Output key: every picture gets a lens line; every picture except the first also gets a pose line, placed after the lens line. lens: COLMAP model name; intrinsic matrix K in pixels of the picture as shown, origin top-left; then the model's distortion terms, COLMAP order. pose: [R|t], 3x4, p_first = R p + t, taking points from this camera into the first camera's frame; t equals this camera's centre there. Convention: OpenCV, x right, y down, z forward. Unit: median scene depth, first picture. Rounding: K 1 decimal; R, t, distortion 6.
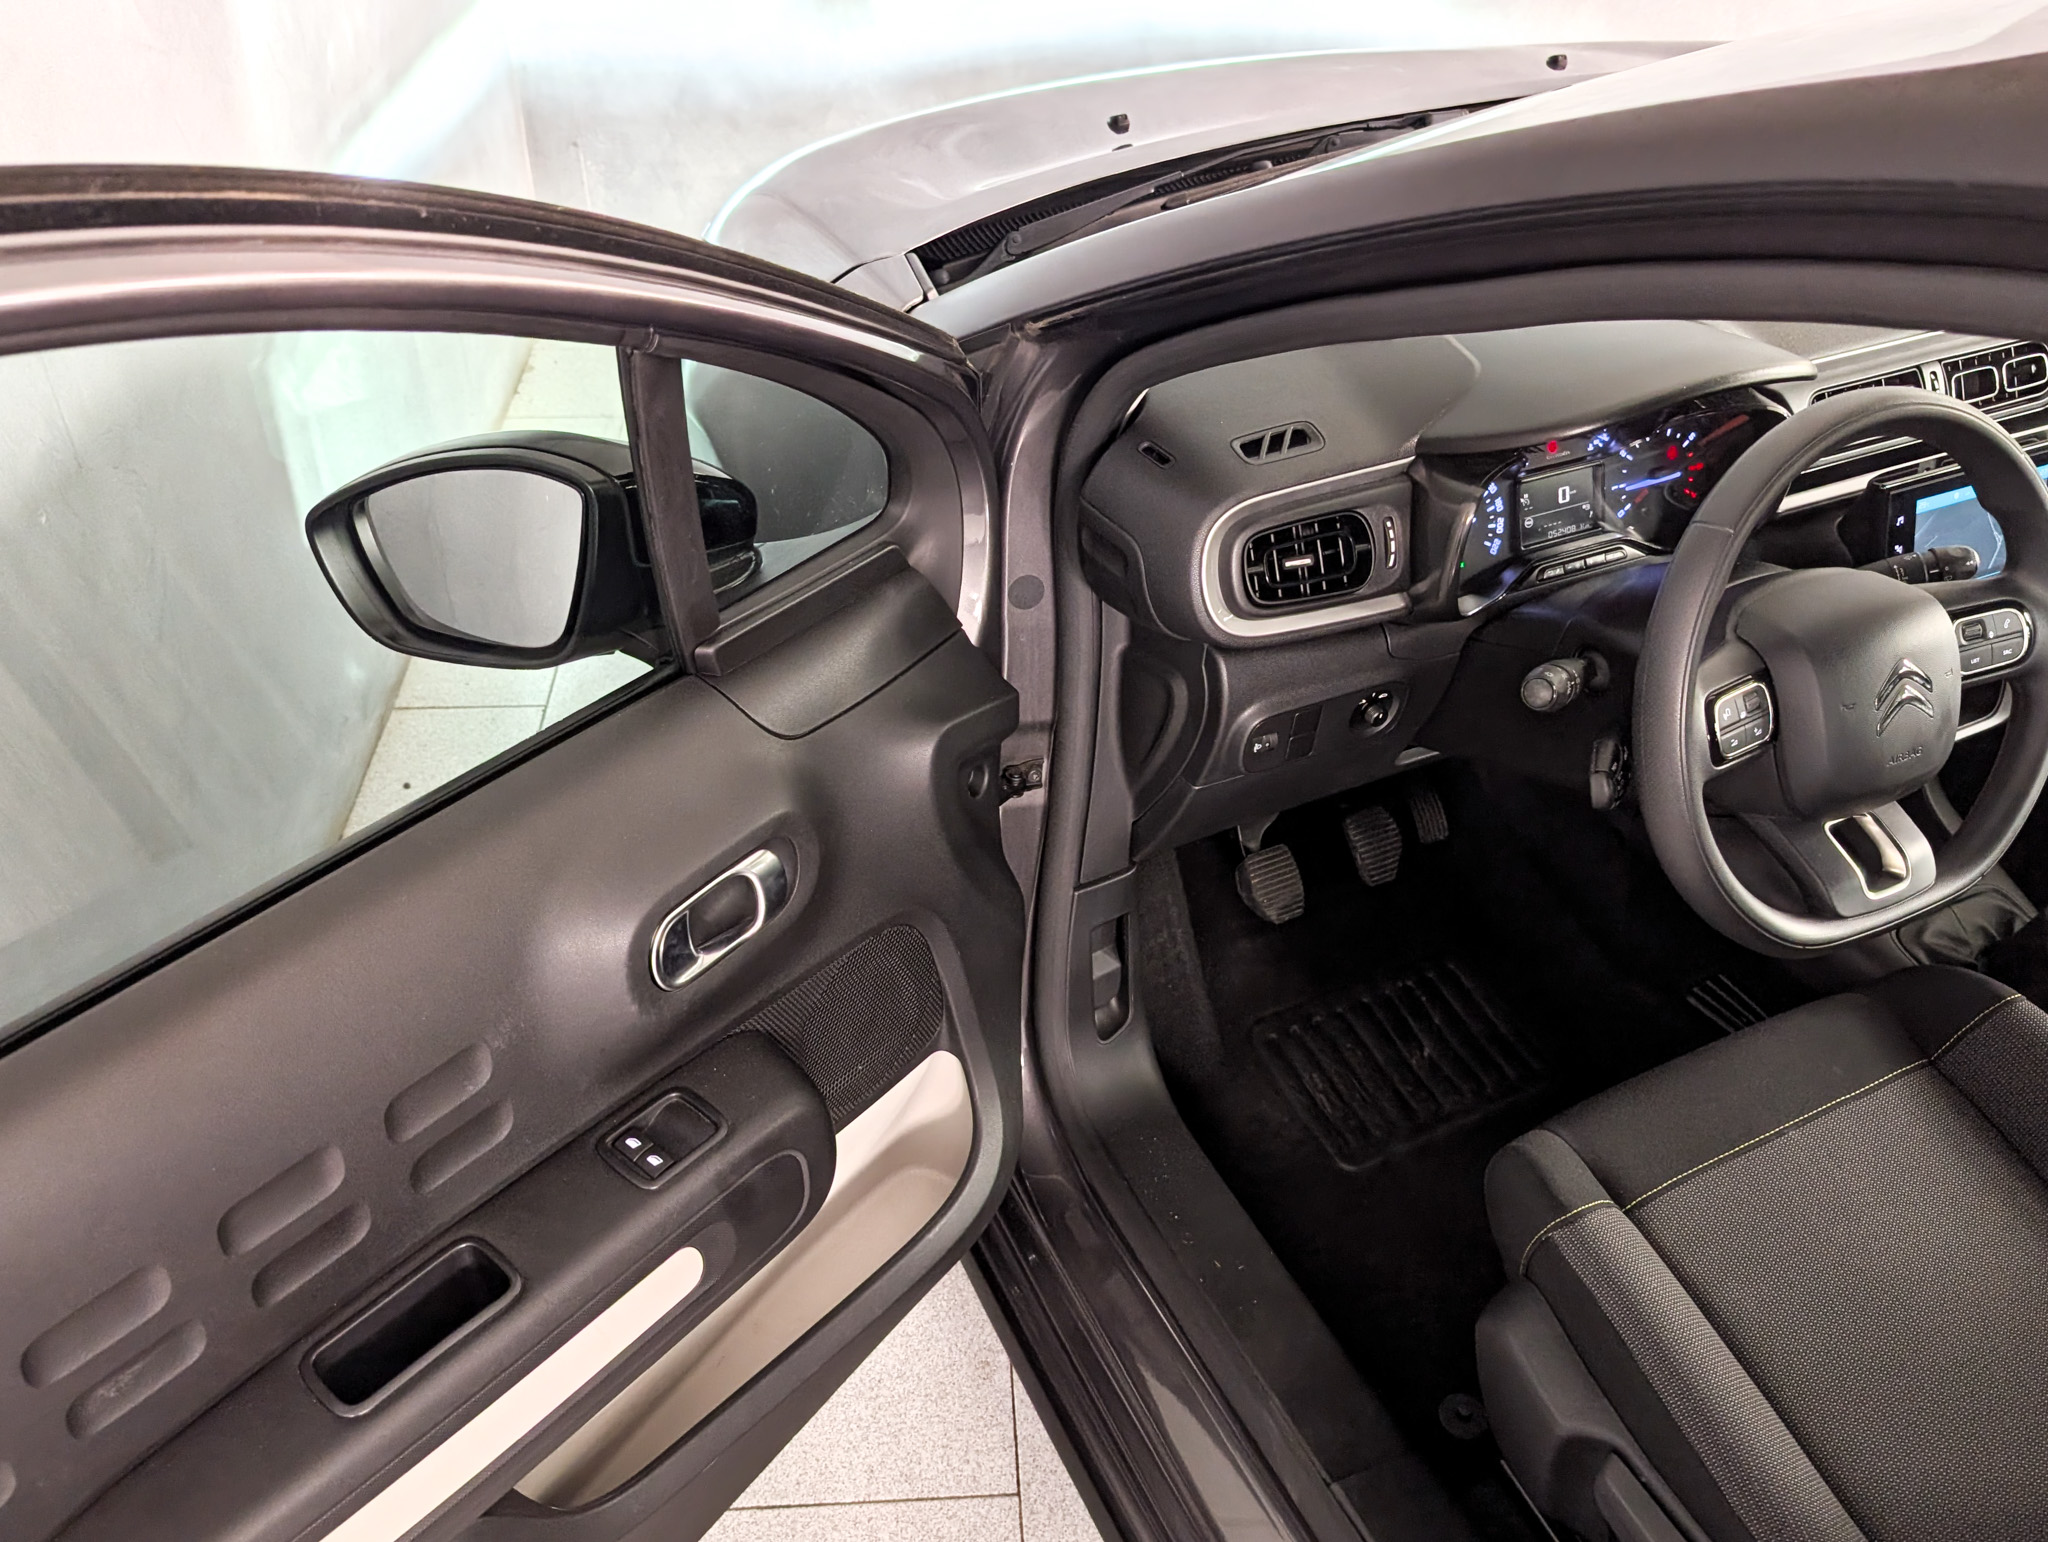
lens RADIAL K [[1686.5, 0, 1012.8], [0, 1686.5, 754.2], [0, 0, 1]] dist [0.011633, -0.015559]
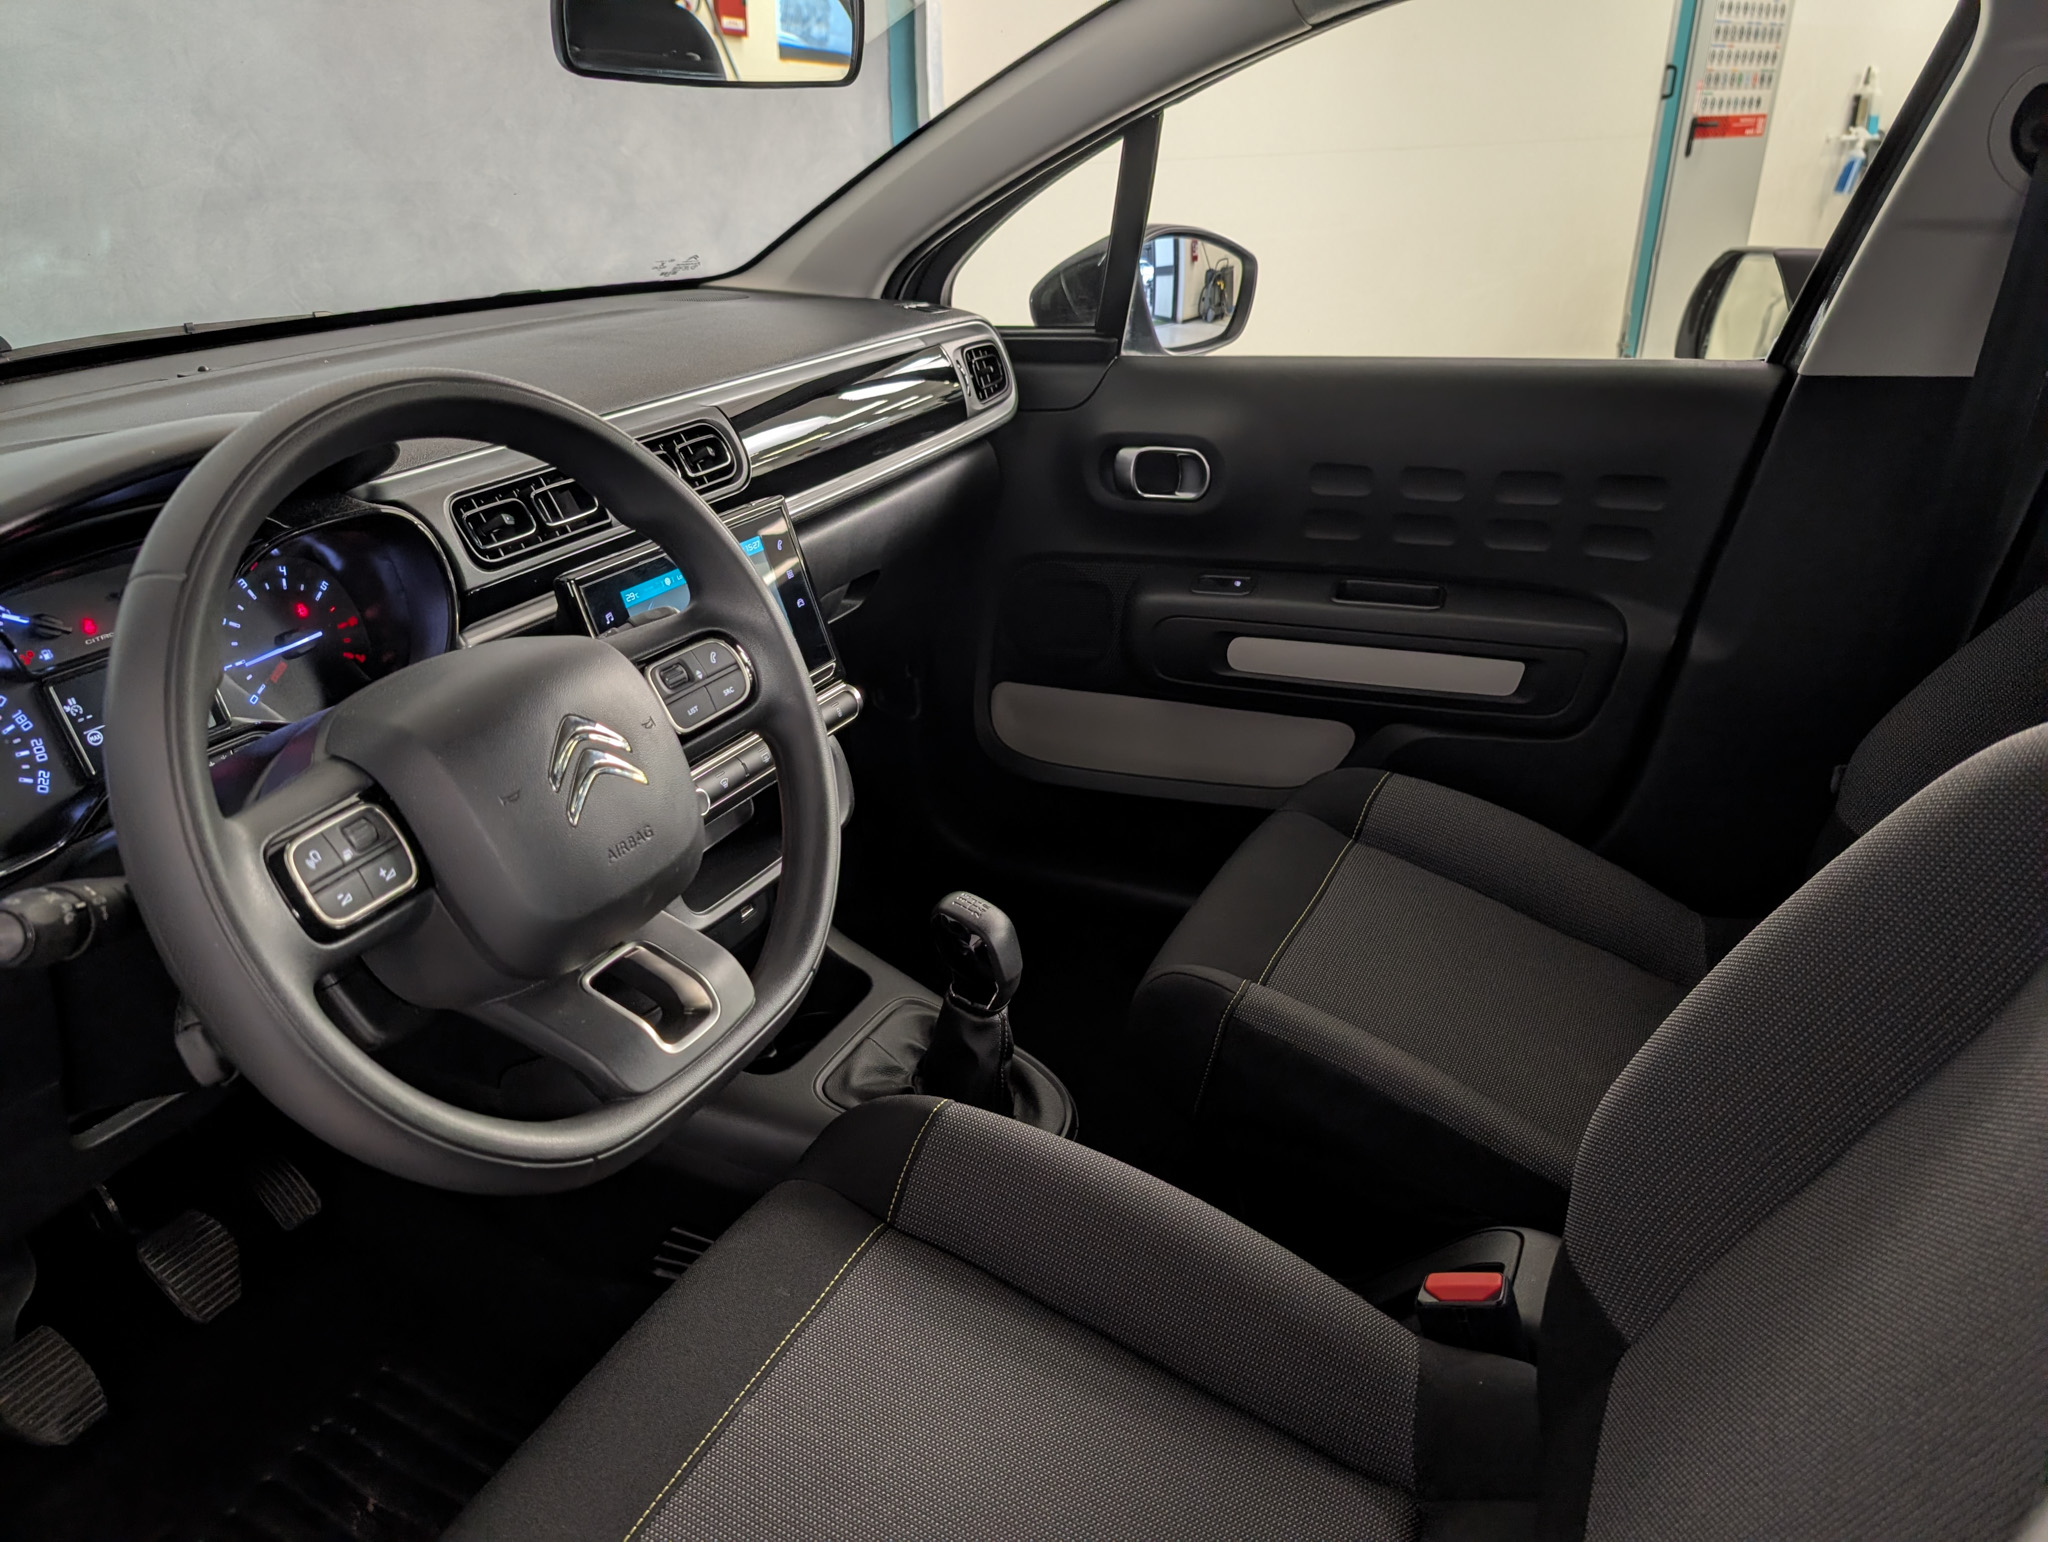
lens RADIAL K [[1487.2, 0, 1012.4], [0, 1487.2, 764.2], [0, 0, 1]] dist [0.001040, -0.011594]
pose [[0.792596, -0.277069, 0.543162, 0.283186], [0.392325, 0.913648, -0.106435, 0.086056], [-0.466769, 0.297456, 0.832854, 0.344656]]
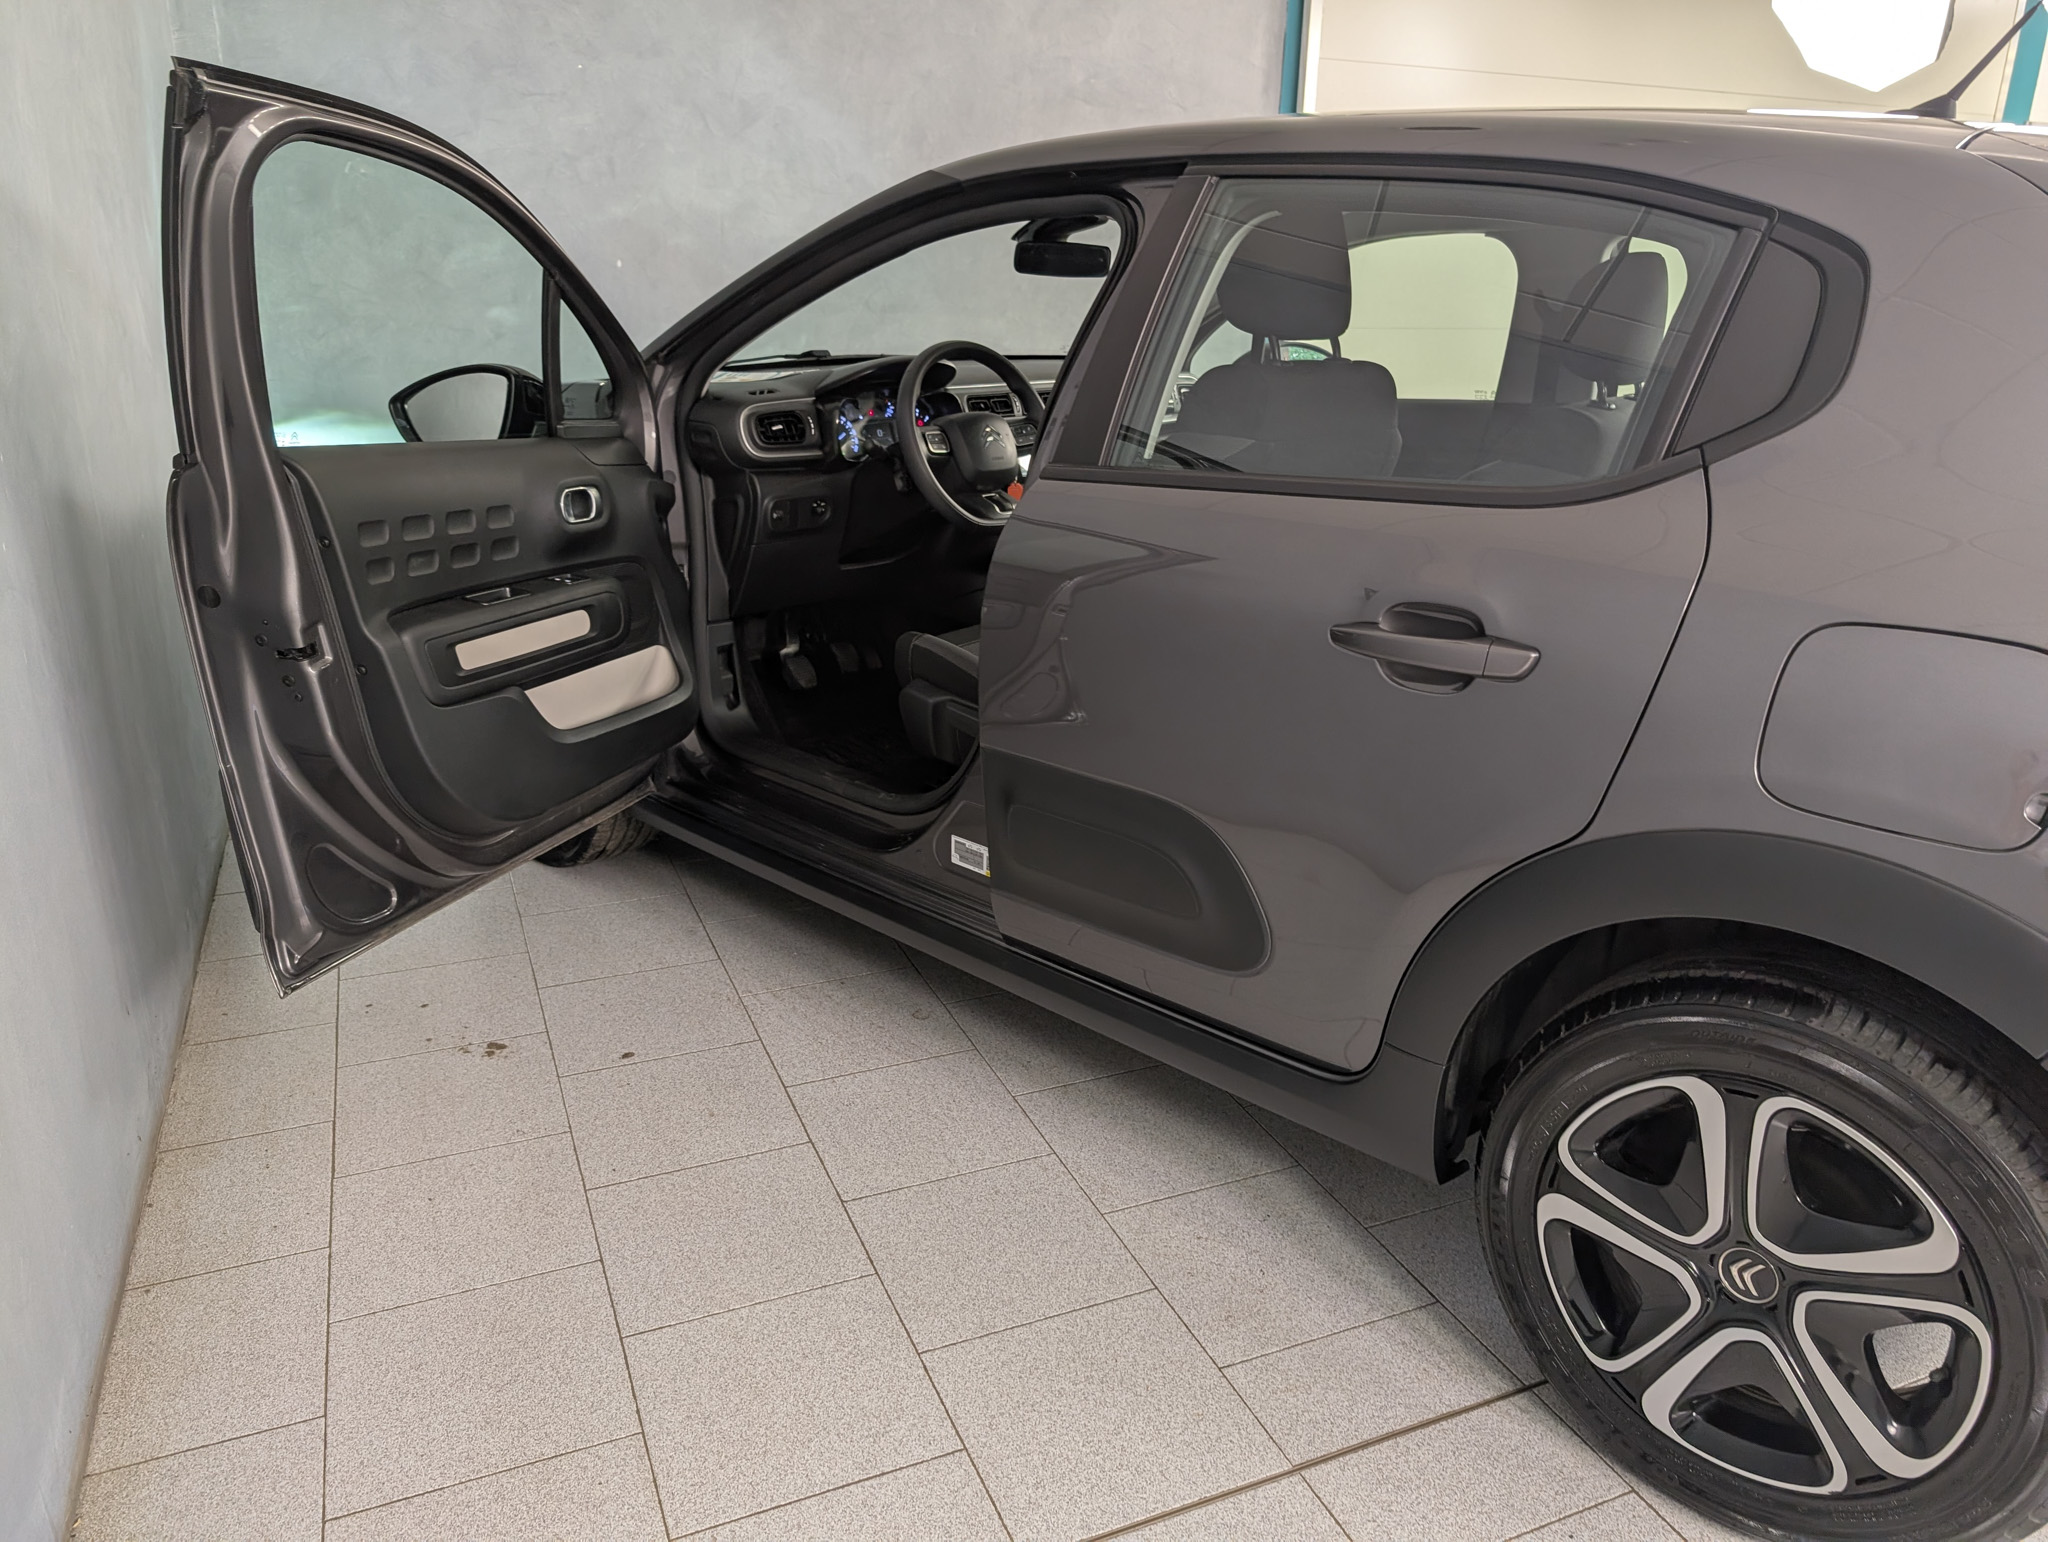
lens RADIAL K [[1487.2, 0, 1017.0], [0, 1487.2, 768.9], [0, 0, 1]] dist [0.001040, -0.011594]
pose [[0.945729, -0.115615, 0.303694, -0.225671], [0.205529, 0.936709, -0.283434, 1.042177], [-0.251704, 0.330469, 0.909635, -0.960941]]
